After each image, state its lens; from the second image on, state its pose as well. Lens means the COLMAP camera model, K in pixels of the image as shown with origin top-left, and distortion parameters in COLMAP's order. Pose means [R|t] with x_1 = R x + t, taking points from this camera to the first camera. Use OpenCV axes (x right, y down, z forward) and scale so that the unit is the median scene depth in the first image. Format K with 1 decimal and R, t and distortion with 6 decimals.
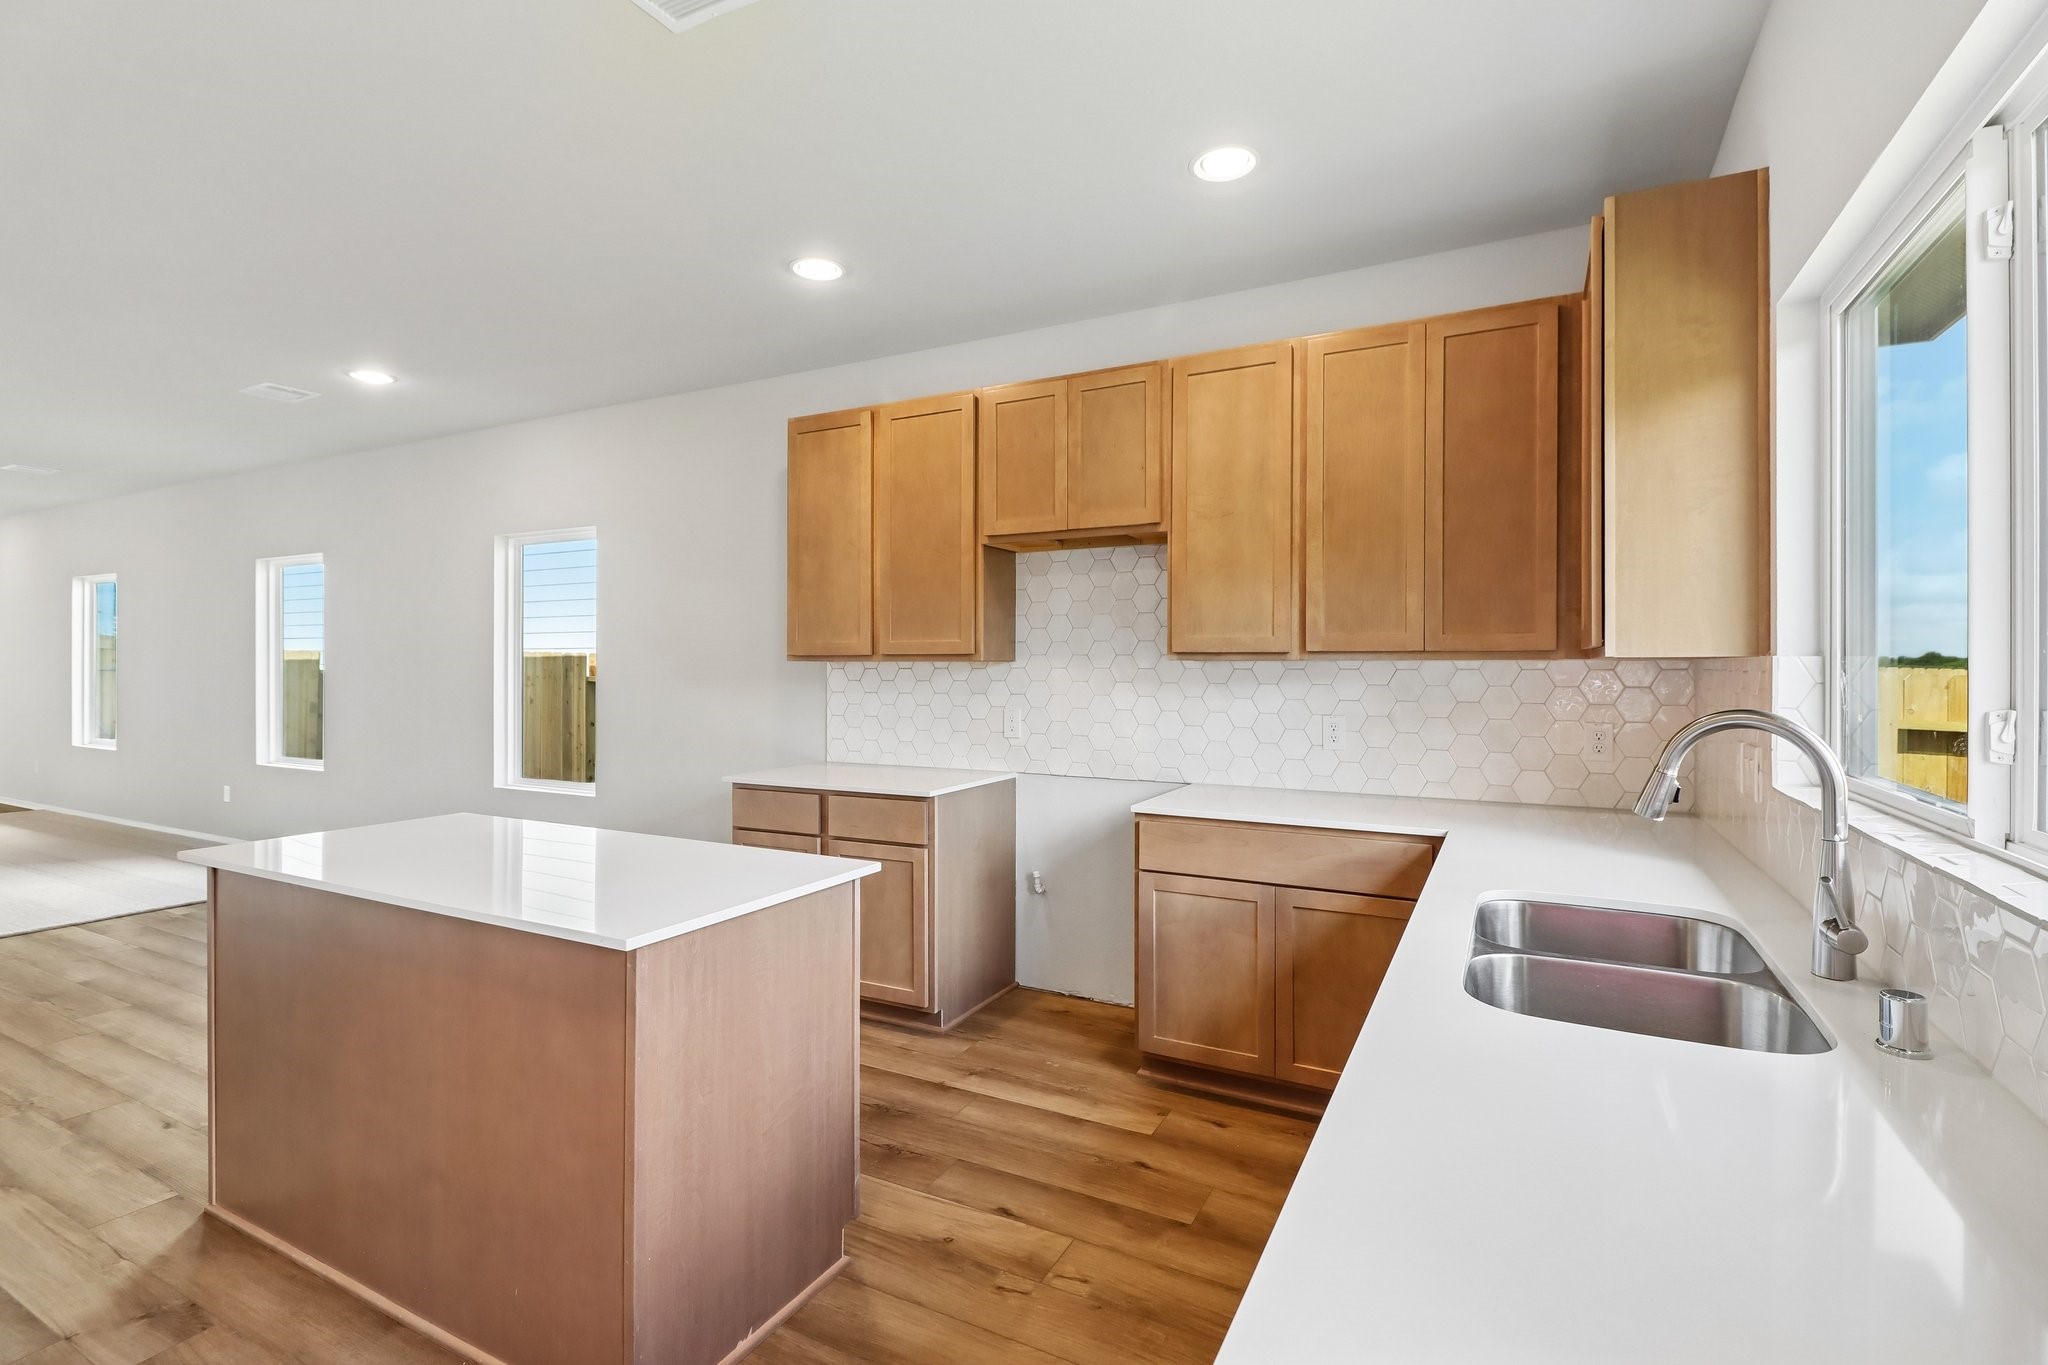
lens RADIAL K [[960.7, 0, 1019.9], [0, 960.7, 674.2], [0, 0, 1]] dist [0.003781, -0.004709]
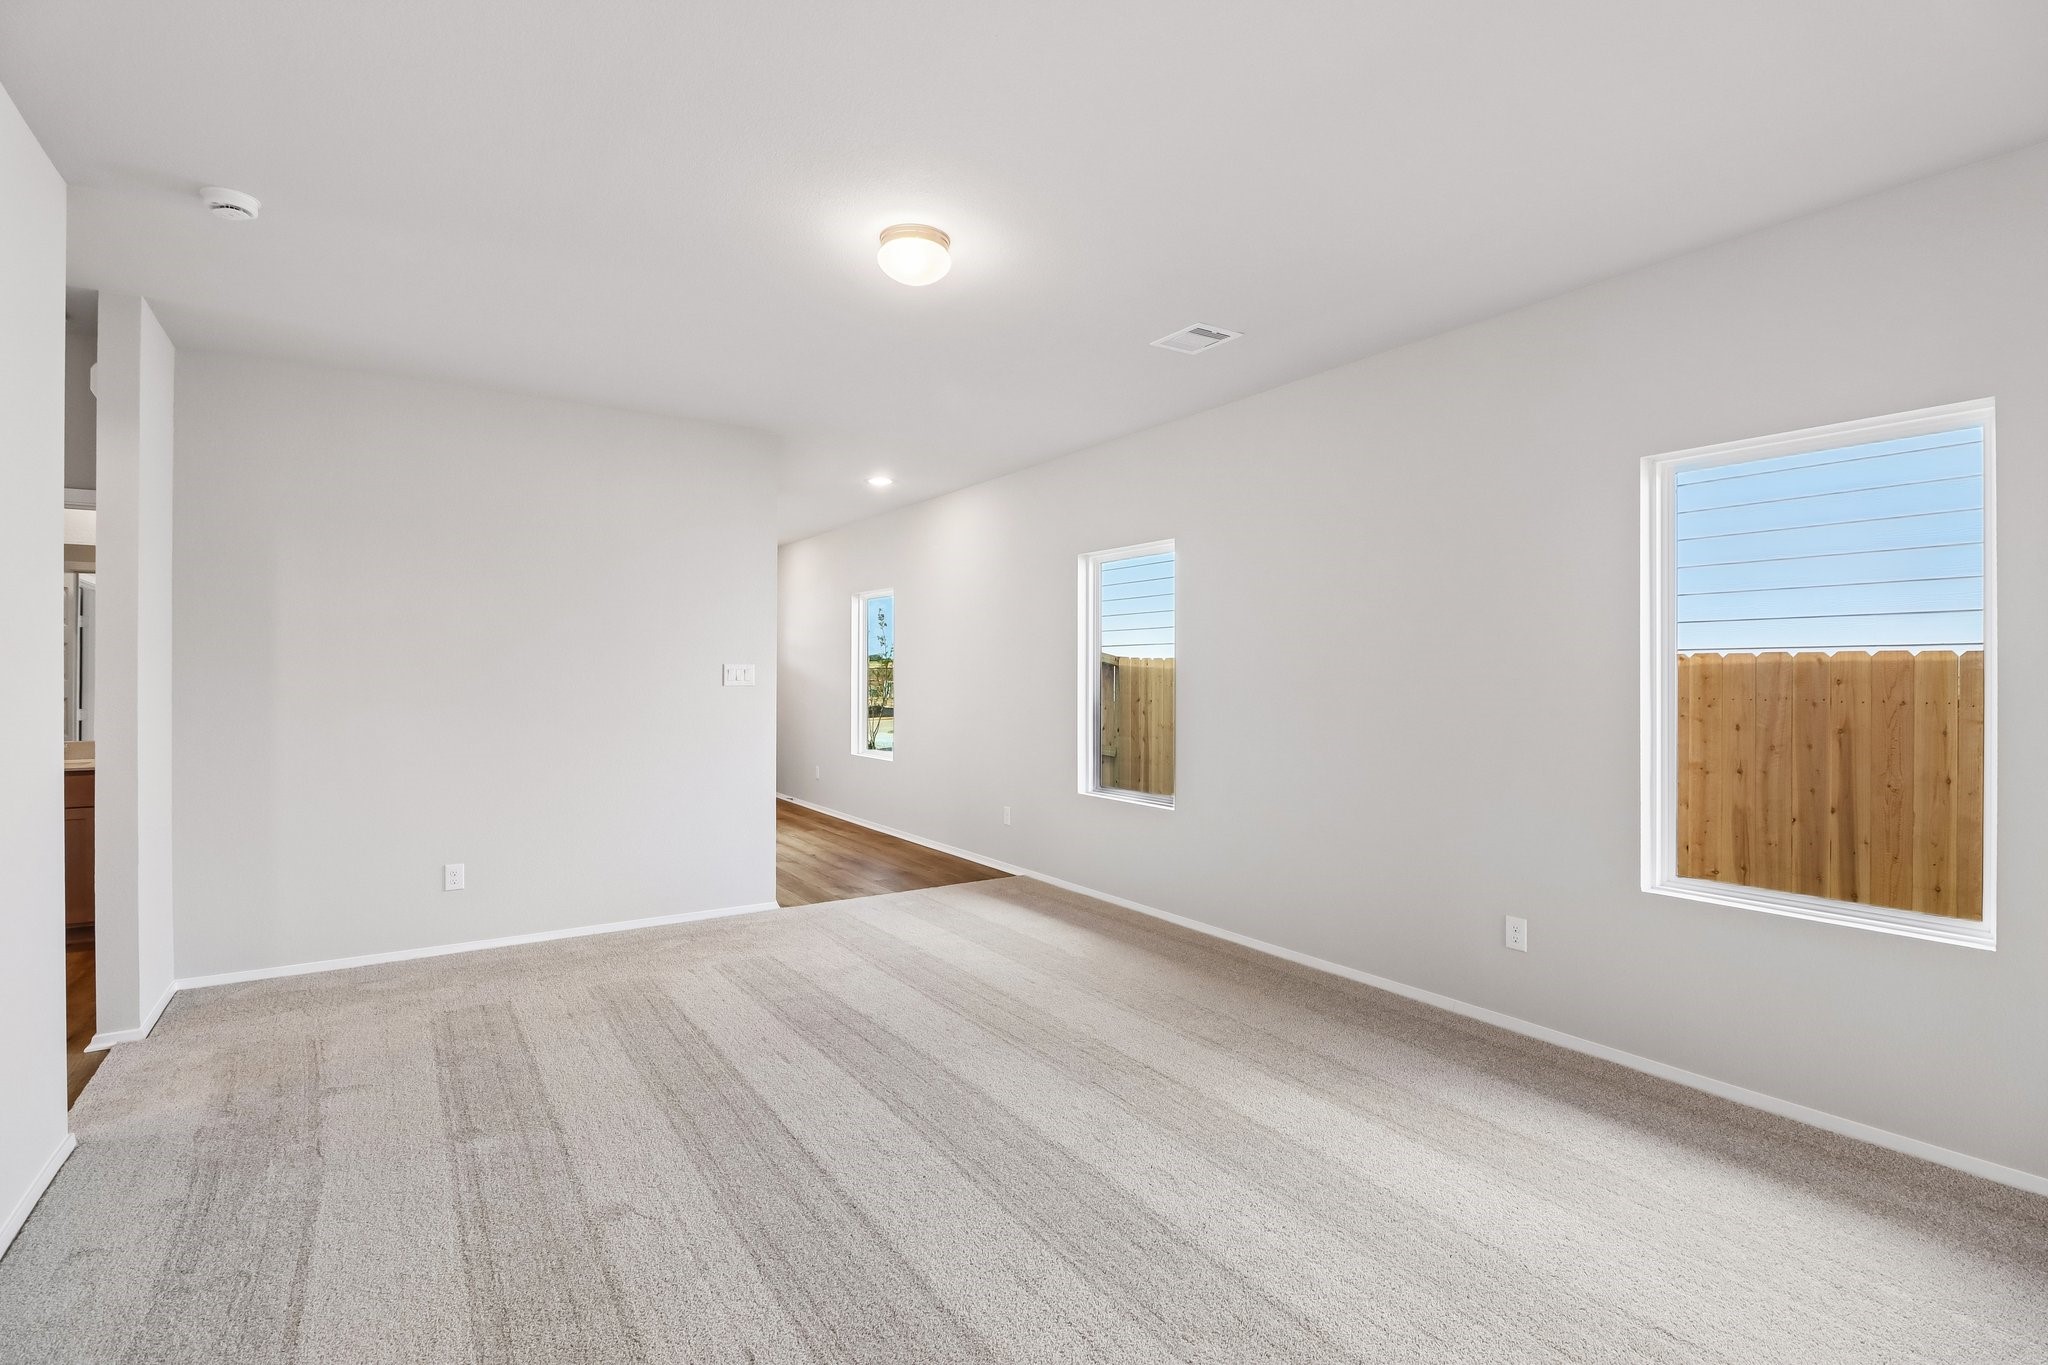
lens RADIAL K [[960.7, 0, 1027.2], [0, 960.7, 672.0], [0, 0, 1]] dist [0.003781, -0.004709]
pose [[0.881936, -0.003513, -0.471355, -0.426253], [-0.003141, 0.999906, -0.013328, -0.003211], [0.471358, 0.013235, 0.881843, 0.223088]]
